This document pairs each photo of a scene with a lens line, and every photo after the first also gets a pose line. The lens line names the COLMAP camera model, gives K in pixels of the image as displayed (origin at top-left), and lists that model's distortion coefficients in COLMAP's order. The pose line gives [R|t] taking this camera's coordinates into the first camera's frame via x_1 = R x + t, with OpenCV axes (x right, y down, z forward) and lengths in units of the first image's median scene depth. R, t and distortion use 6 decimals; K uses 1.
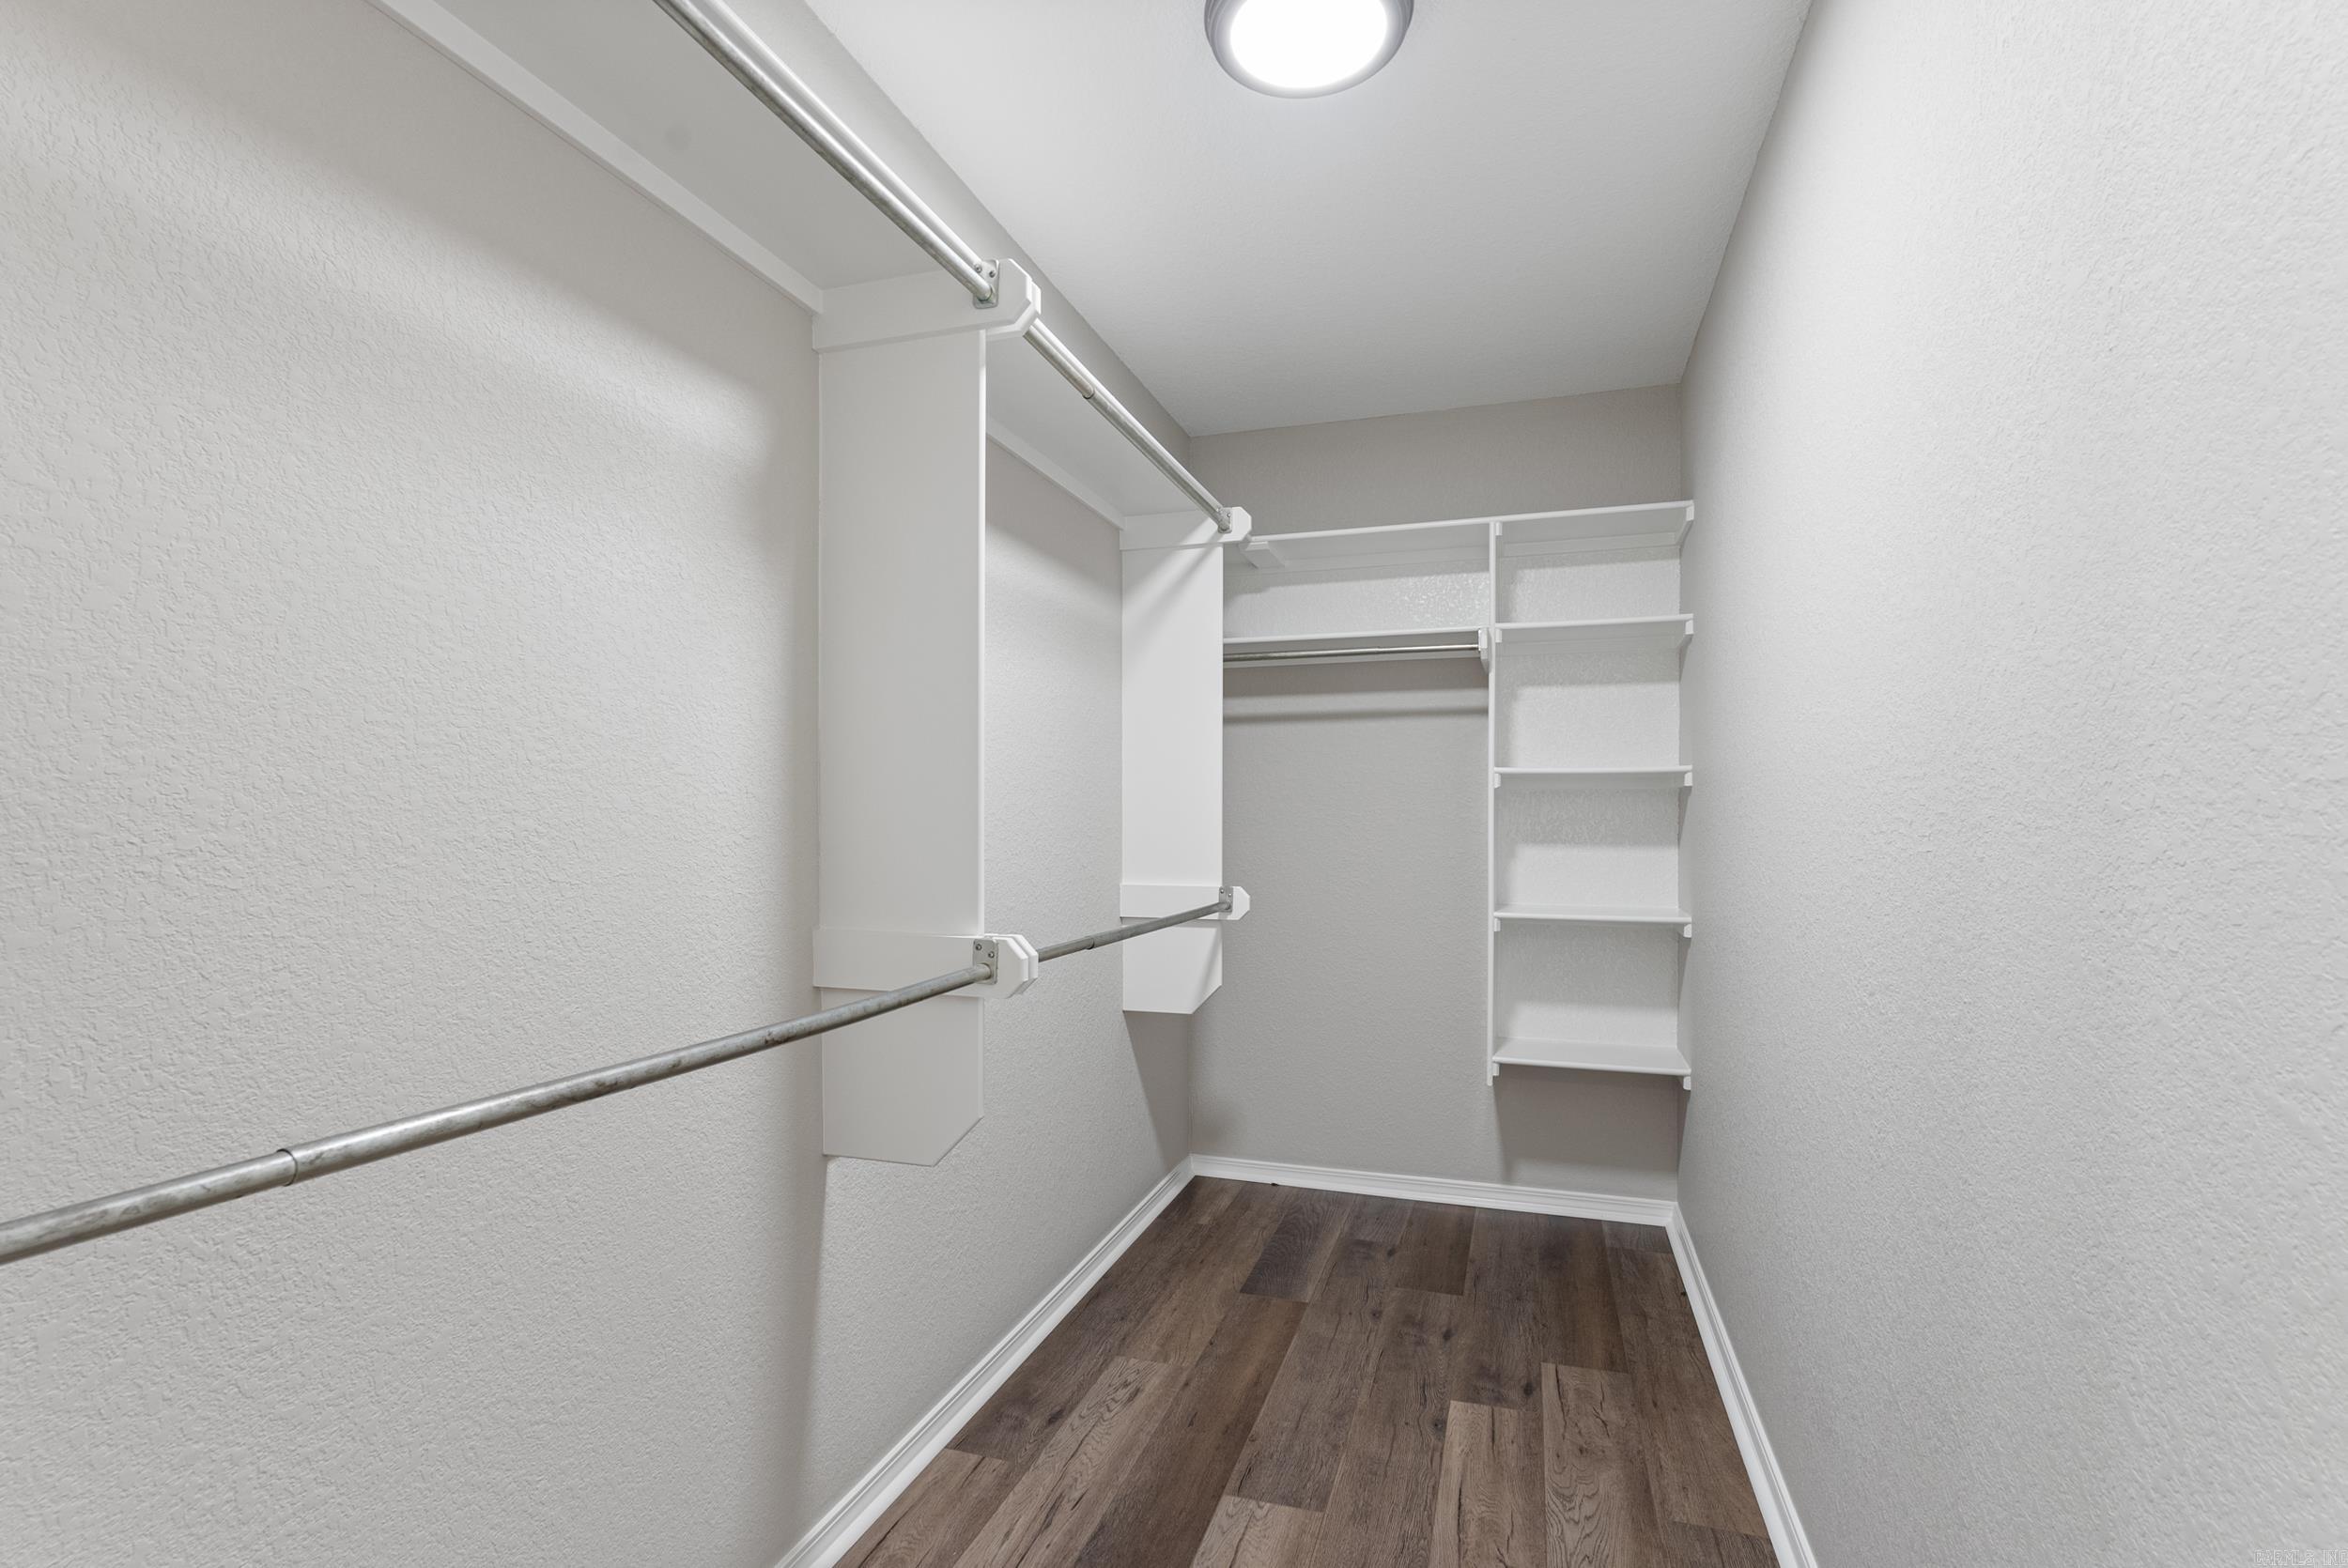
lens RADIAL K [[1066.8, 0, 1180.9], [0, 1066.8, 813.7], [0, 0, 1]] dist [-0.005496, 0.000644]
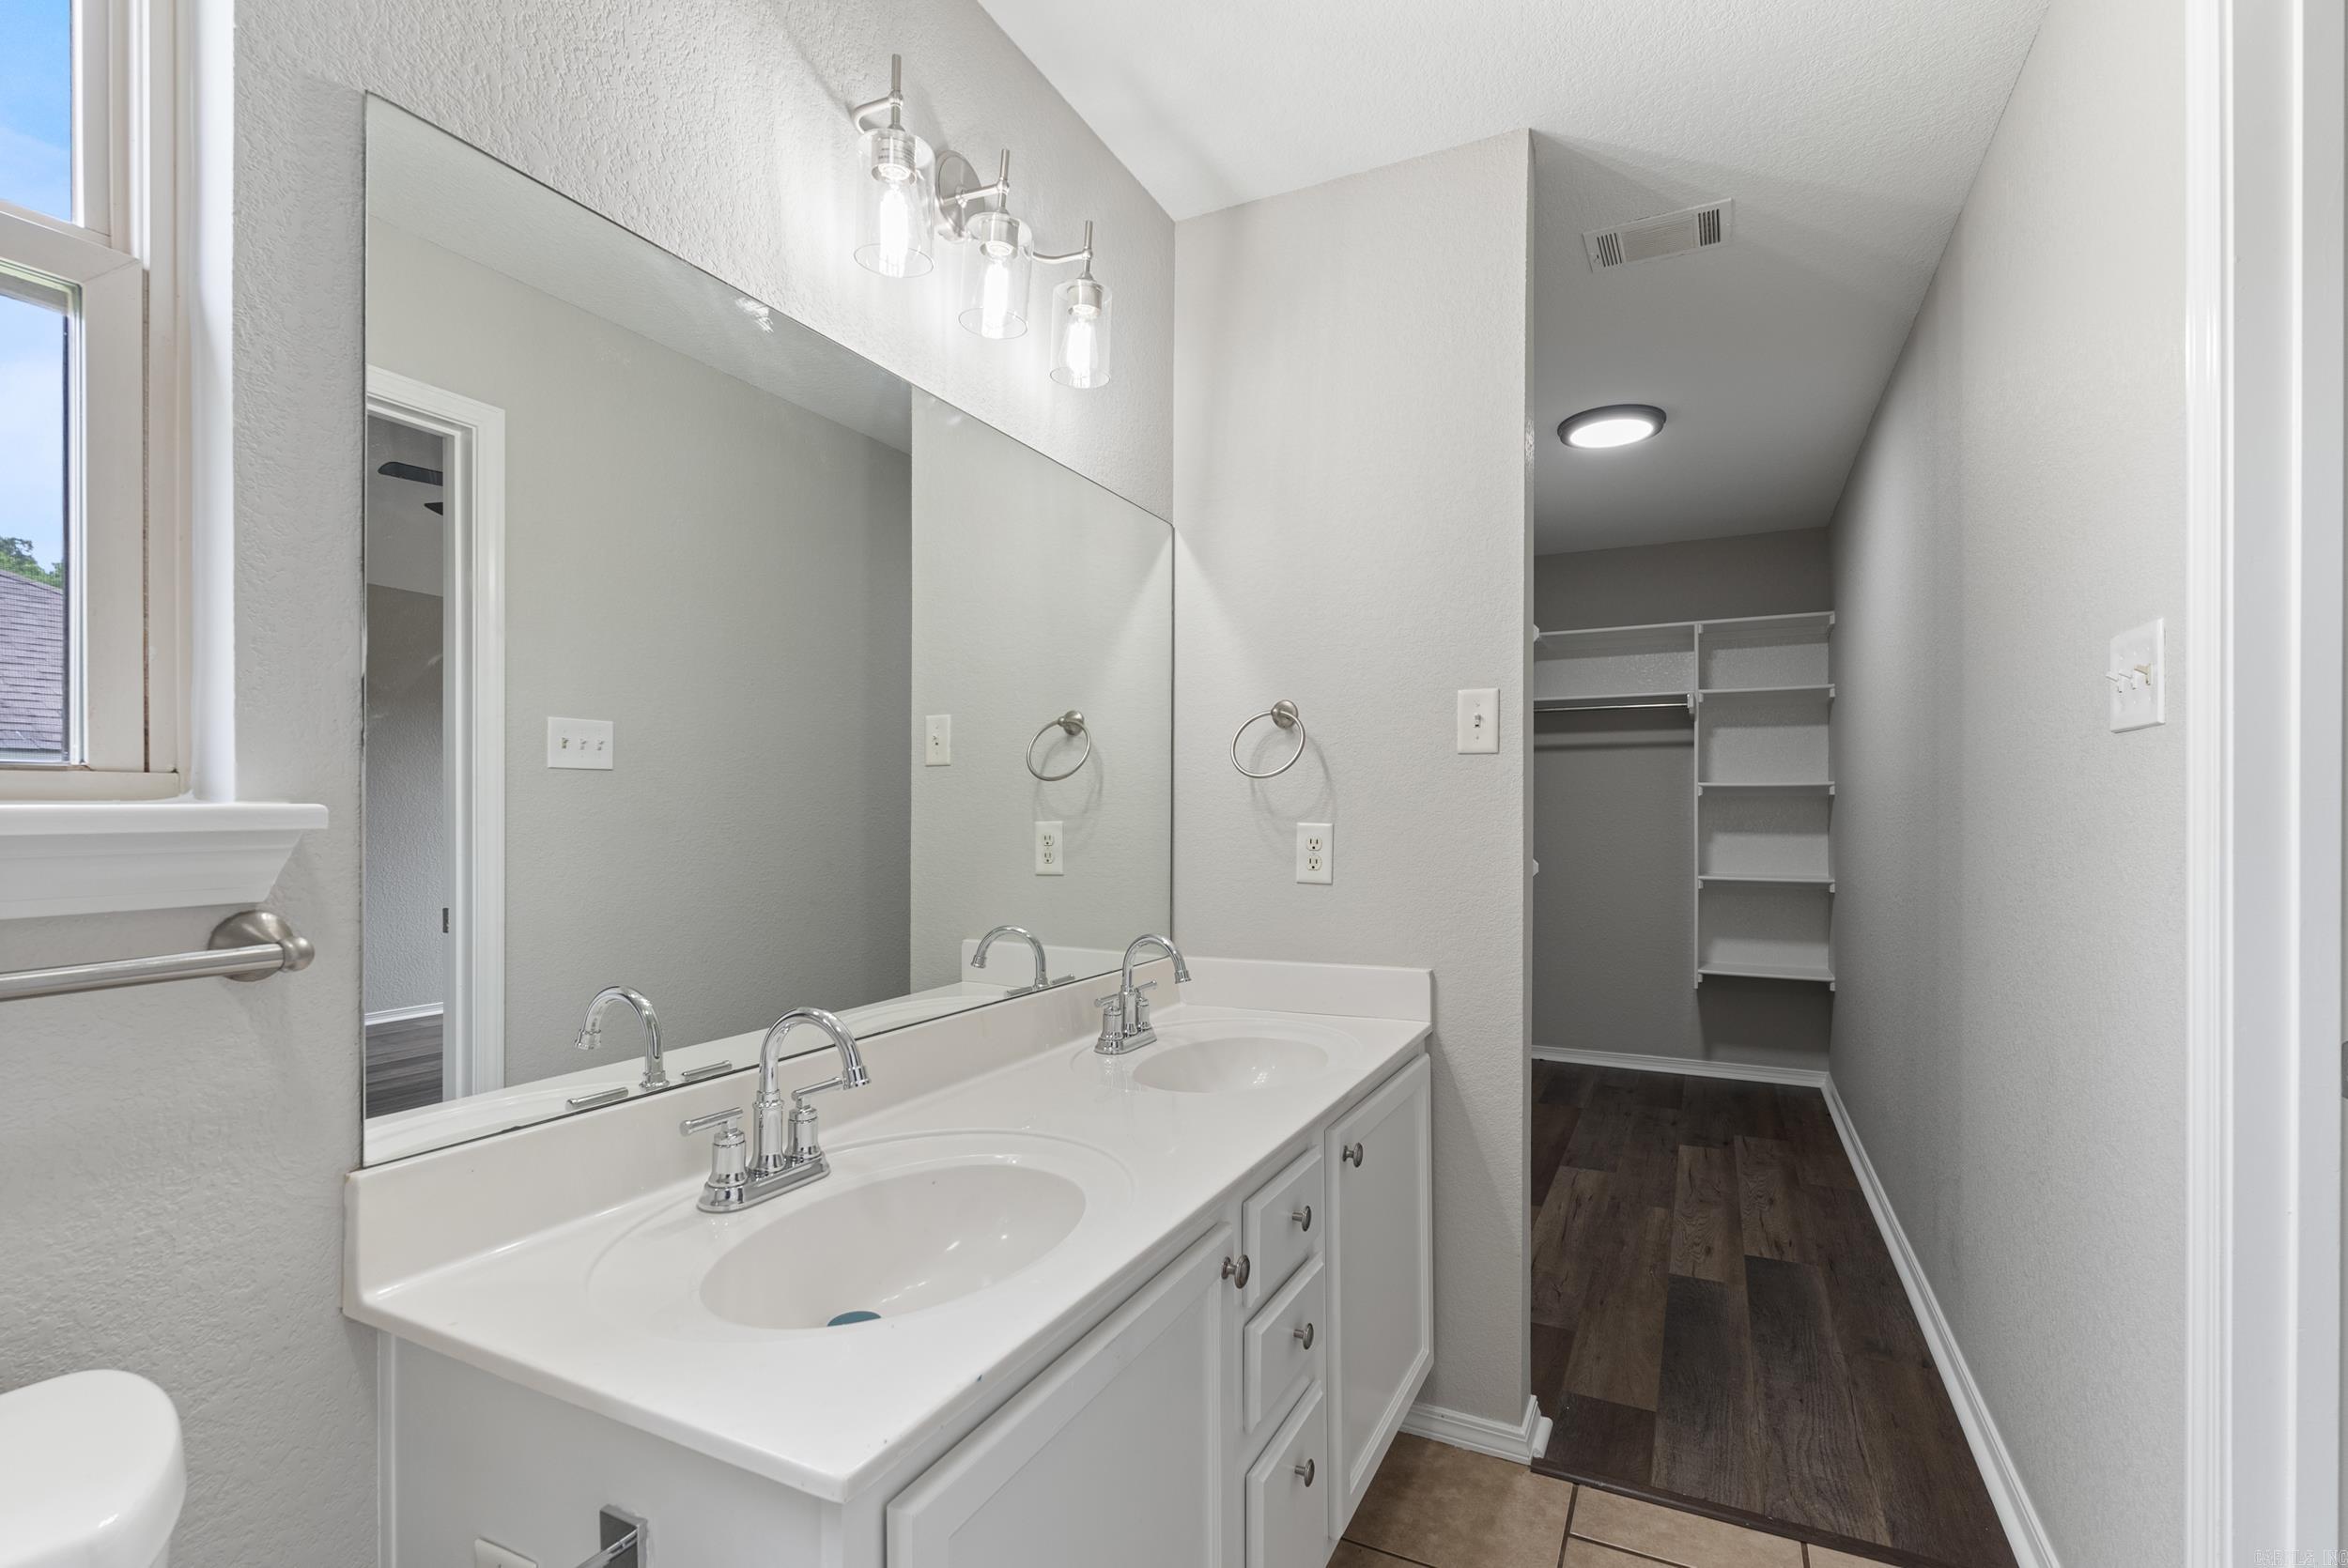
lens RADIAL K [[1065.4, 0, 1174.9], [0, 1065.4, 798.3], [0, 0, 1]] dist [-0.002930, -0.000255]
pose [[0.988726, -0.001650, -0.149730, -0.225979], [0.000231, 0.999955, -0.009497, -0.006087], [0.149739, 0.009355, 0.988681, -0.641433]]
